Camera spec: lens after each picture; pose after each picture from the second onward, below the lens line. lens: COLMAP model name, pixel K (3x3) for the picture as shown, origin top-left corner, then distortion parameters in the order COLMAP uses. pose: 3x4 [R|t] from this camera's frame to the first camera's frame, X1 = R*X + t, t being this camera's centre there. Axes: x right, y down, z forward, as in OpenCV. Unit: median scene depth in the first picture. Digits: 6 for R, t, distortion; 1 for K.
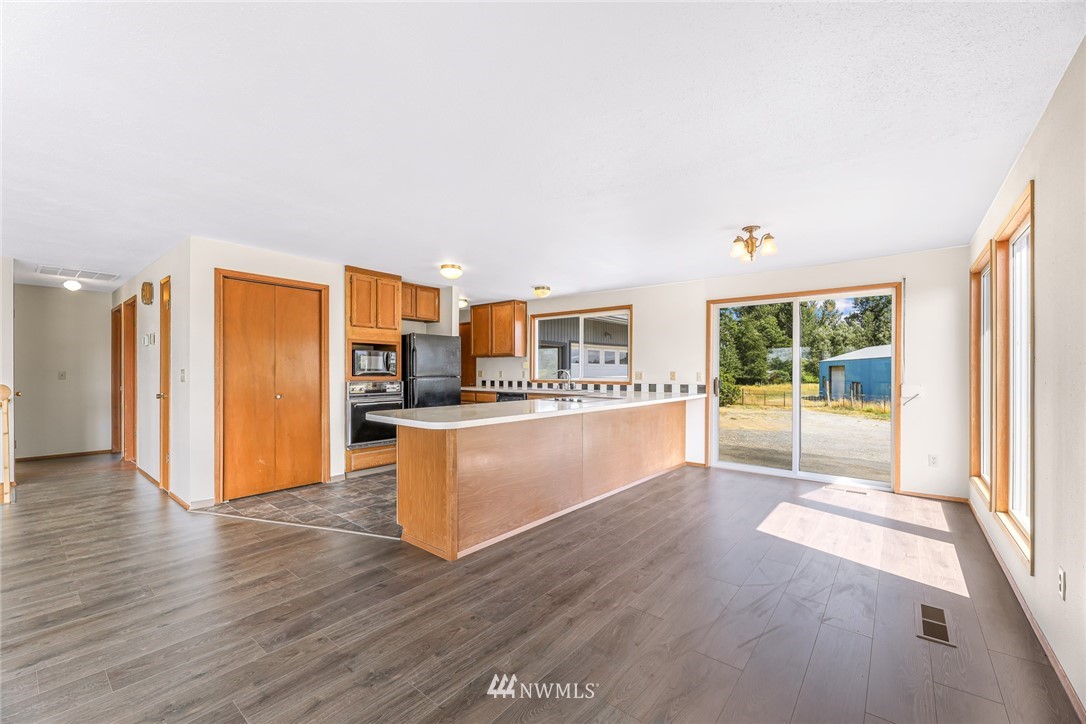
lens RADIAL K [[436.6, 0, 540.5], [0, 436.6, 372.3], [0, 0, 1]] dist [0.002661, -0.003438]
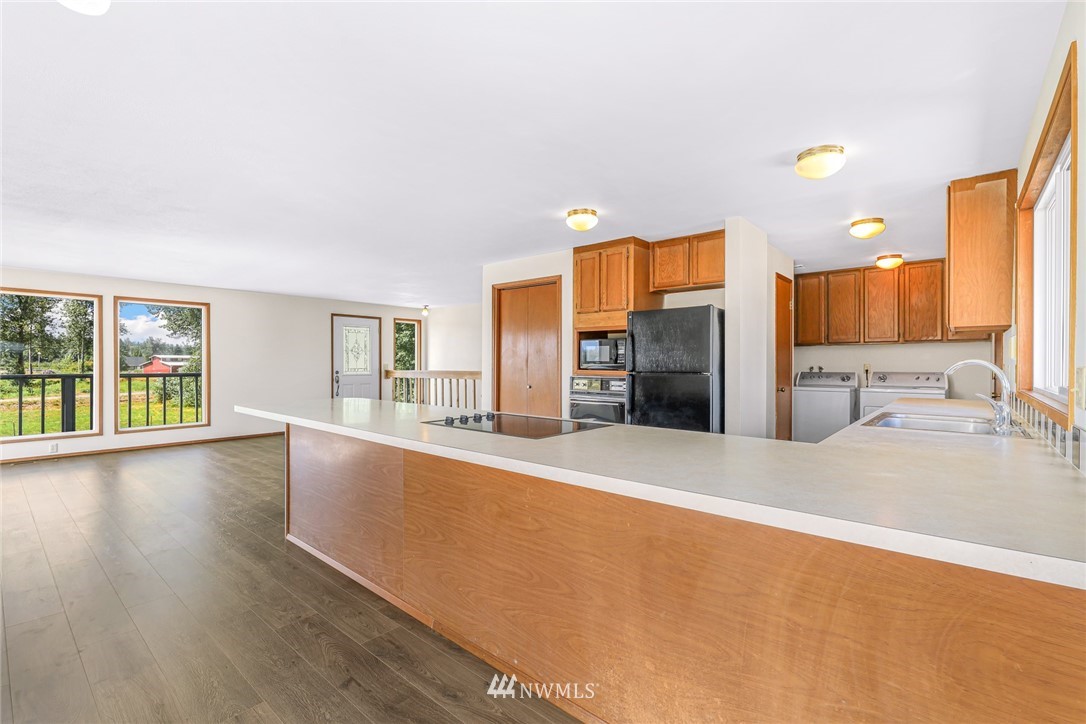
lens RADIAL K [[485.6, 0, 545.8], [0, 485.6, 365.9], [0, 0, 1]] dist [0.002944, -0.002783]
pose [[-0.026766, 0.004119, -0.999633, 0.552554], [-0.005196, 0.999977, 0.004260, -0.002231], [0.999628, 0.005309, -0.026744, 0.939038]]
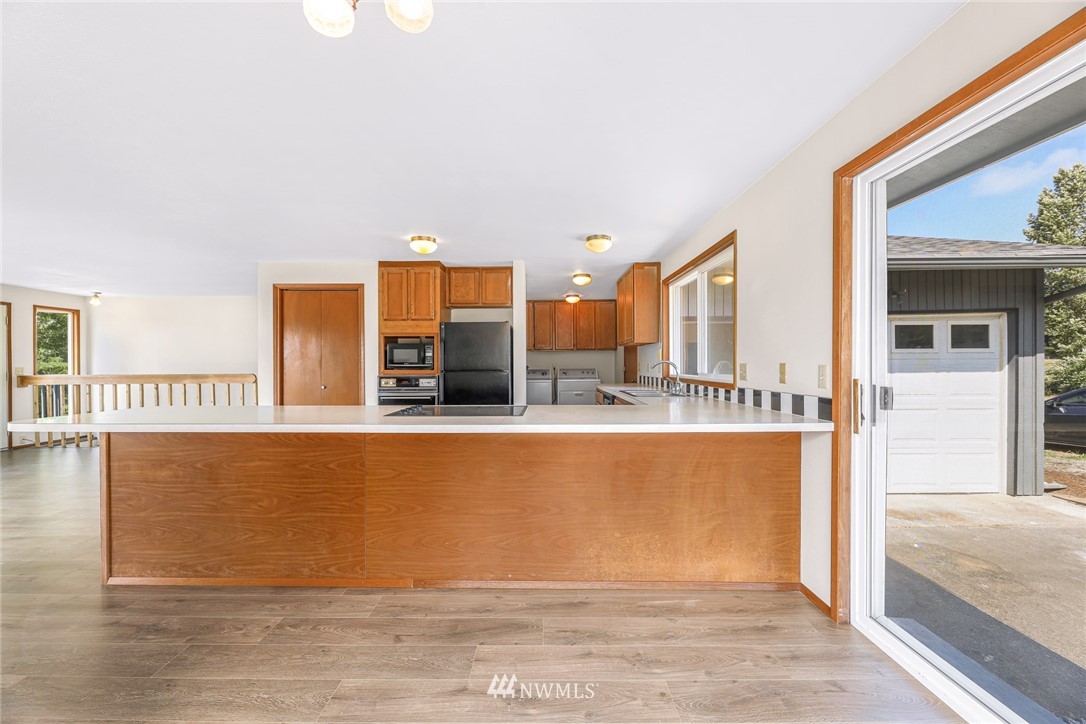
lens RADIAL K [[436.6, 0, 541.4], [0, 436.6, 362.2], [0, 0, 1]] dist [0.002661, -0.003438]
pose [[0.626595, -0.007215, -0.779312, 0.570748], [0.002530, 0.999971, -0.007224, -0.000199], [0.779341, 0.002555, 0.626595, 0.634972]]
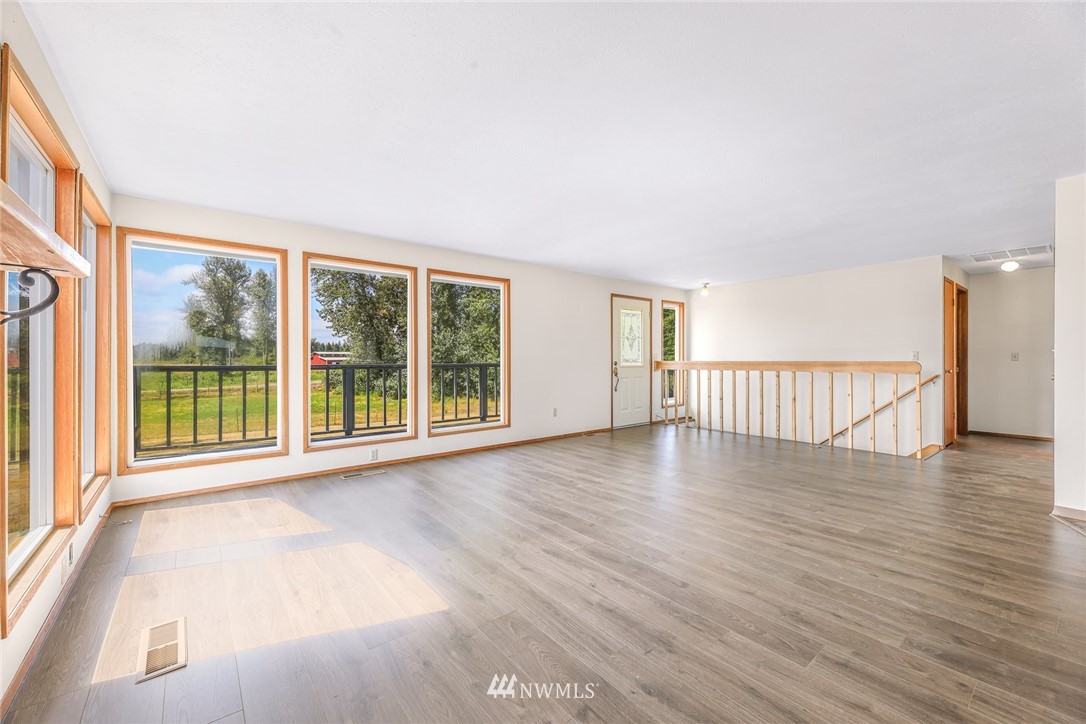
lens RADIAL K [[436.6, 0, 541.7], [0, 436.6, 360.3], [0, 0, 1]] dist [0.002661, -0.003438]
pose [[-0.208797, 0.003019, -0.977954, 0.150454], [-0.004509, 0.999982, 0.004049, 0.019610], [0.977949, 0.005255, -0.208780, 0.173343]]
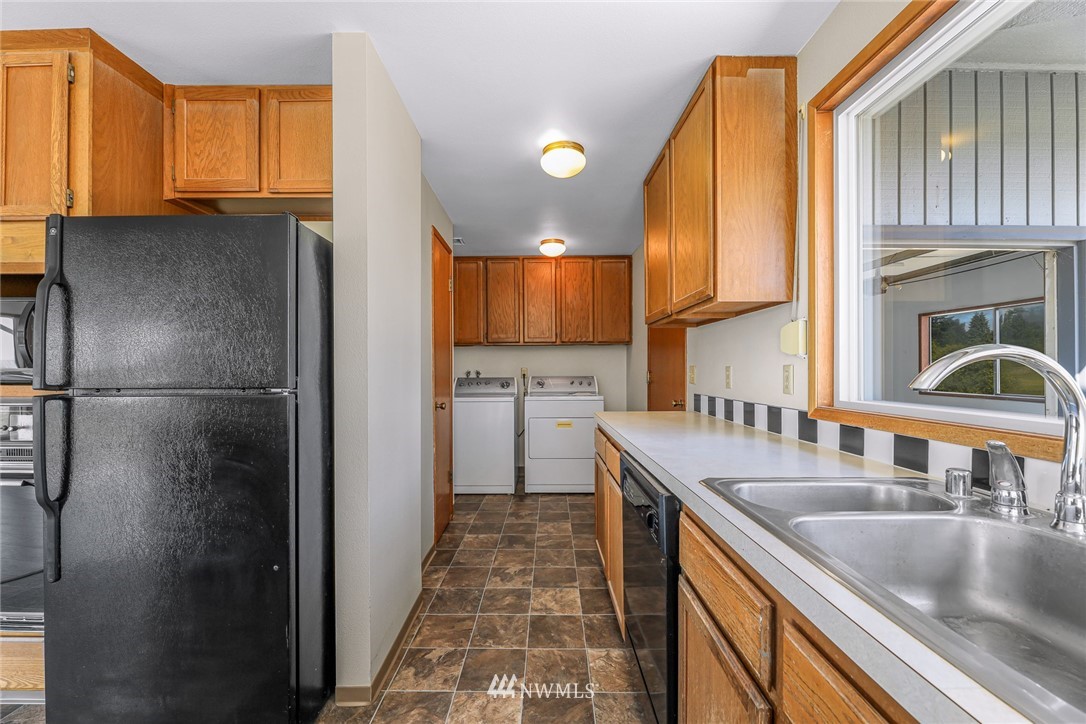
lens RADIAL K [[436.6, 0, 537.8], [0, 436.6, 368.8], [0, 0, 1]] dist [0.002661, -0.003438]
pose [[0.626521, -0.002929, -0.779399, 0.085699], [0.000456, 0.999994, -0.003391, -0.000625], [0.779404, 0.001769, 0.626519, 1.128336]]
